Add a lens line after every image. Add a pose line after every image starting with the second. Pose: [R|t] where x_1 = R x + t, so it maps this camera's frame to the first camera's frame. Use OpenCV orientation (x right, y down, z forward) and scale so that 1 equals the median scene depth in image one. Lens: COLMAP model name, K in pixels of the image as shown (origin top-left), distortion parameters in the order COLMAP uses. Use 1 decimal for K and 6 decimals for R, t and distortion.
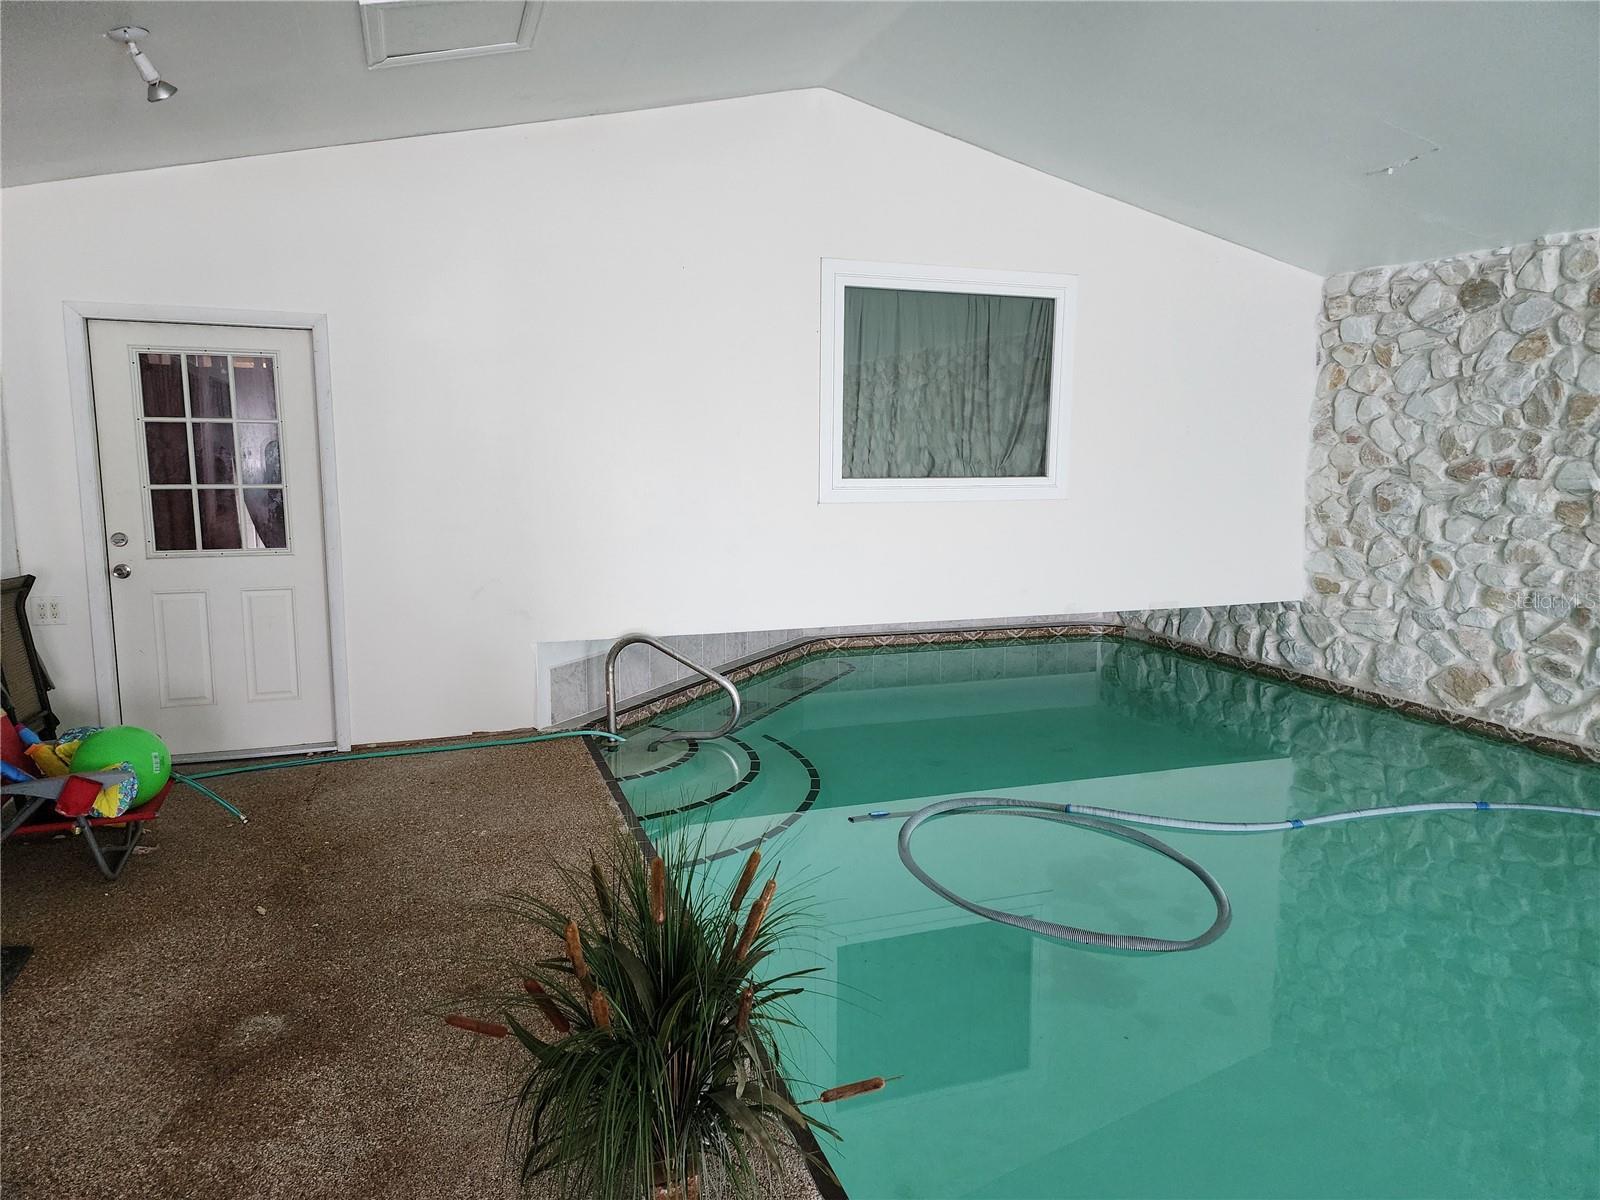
lens RADIAL K [[1057.5, 0, 800.0], [0, 1057.5, 600.0], [0, 0, 1]] dist [0.090301, -0.072052]
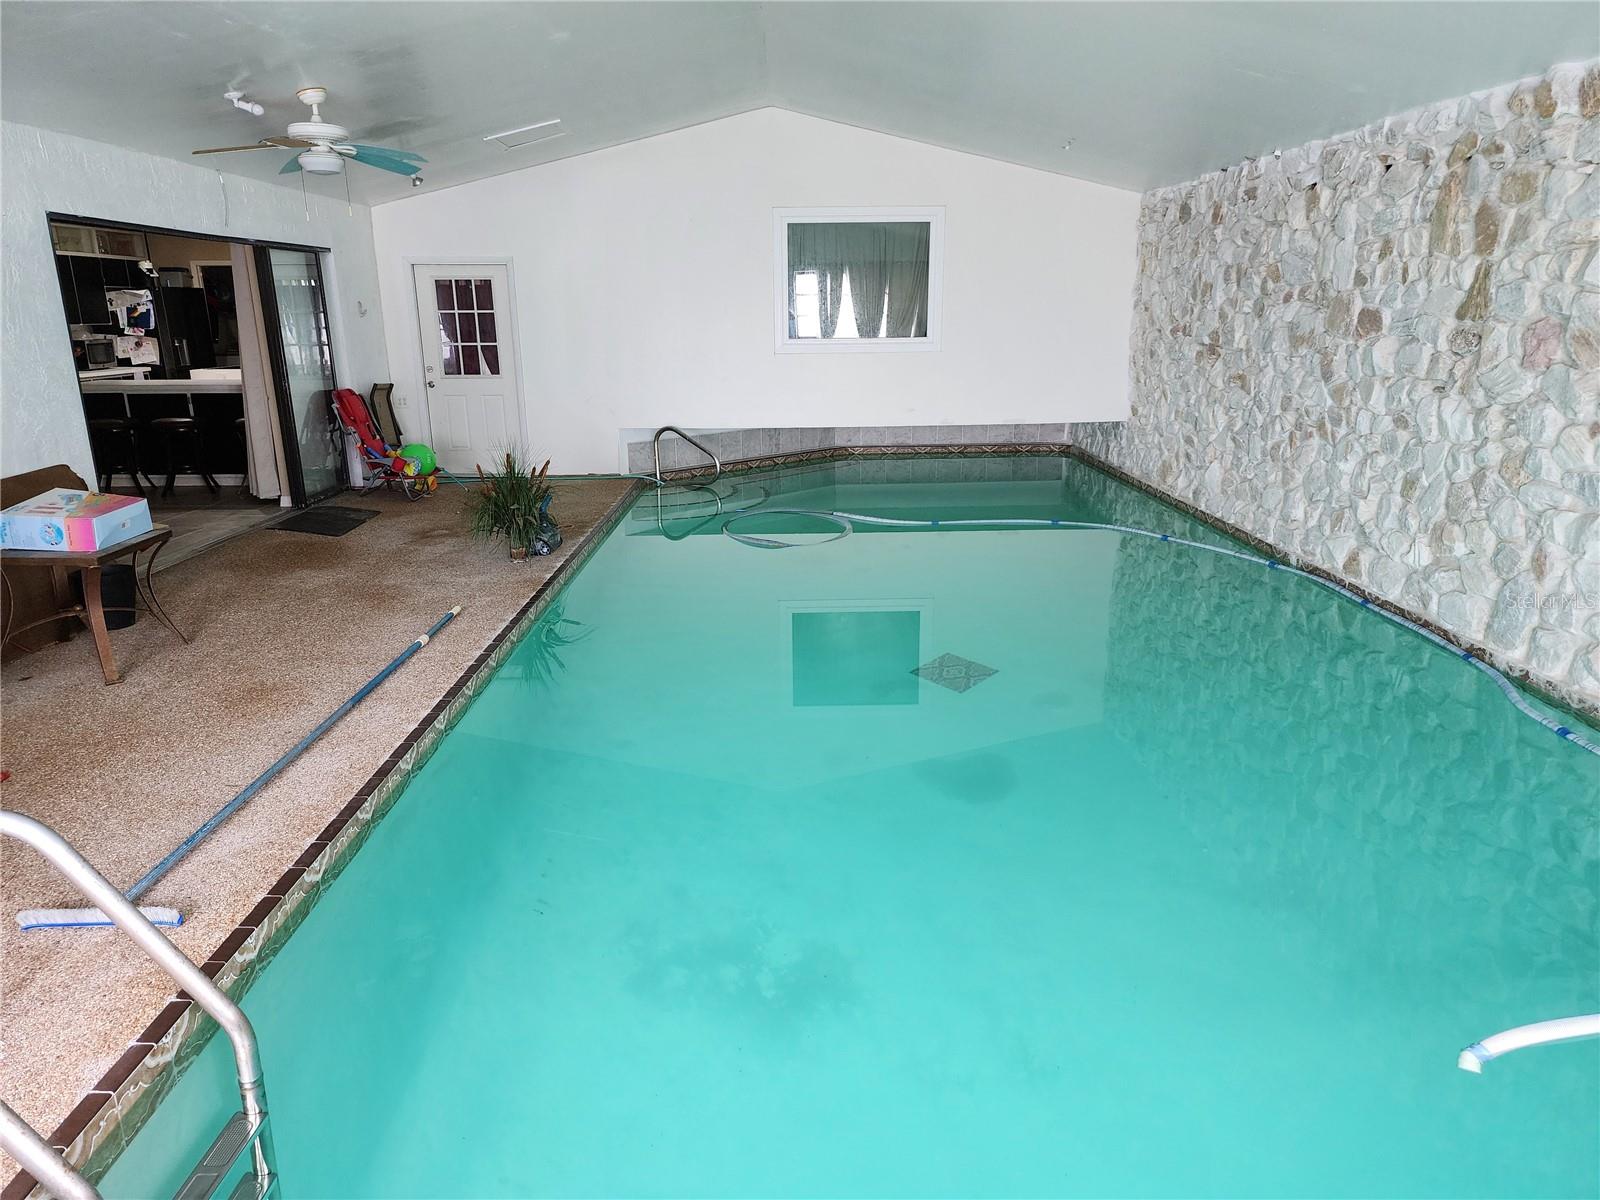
lens RADIAL K [[1067.4, 0, 798.8], [0, 1067.4, 597.4], [0, 0, 1]] dist [0.087821, -0.072594]
pose [[0.945137, 0.071952, -0.318652, 0.653774], [-0.031960, 0.991129, 0.129005, 0.078234], [0.325107, -0.111744, 0.939052, -0.692190]]
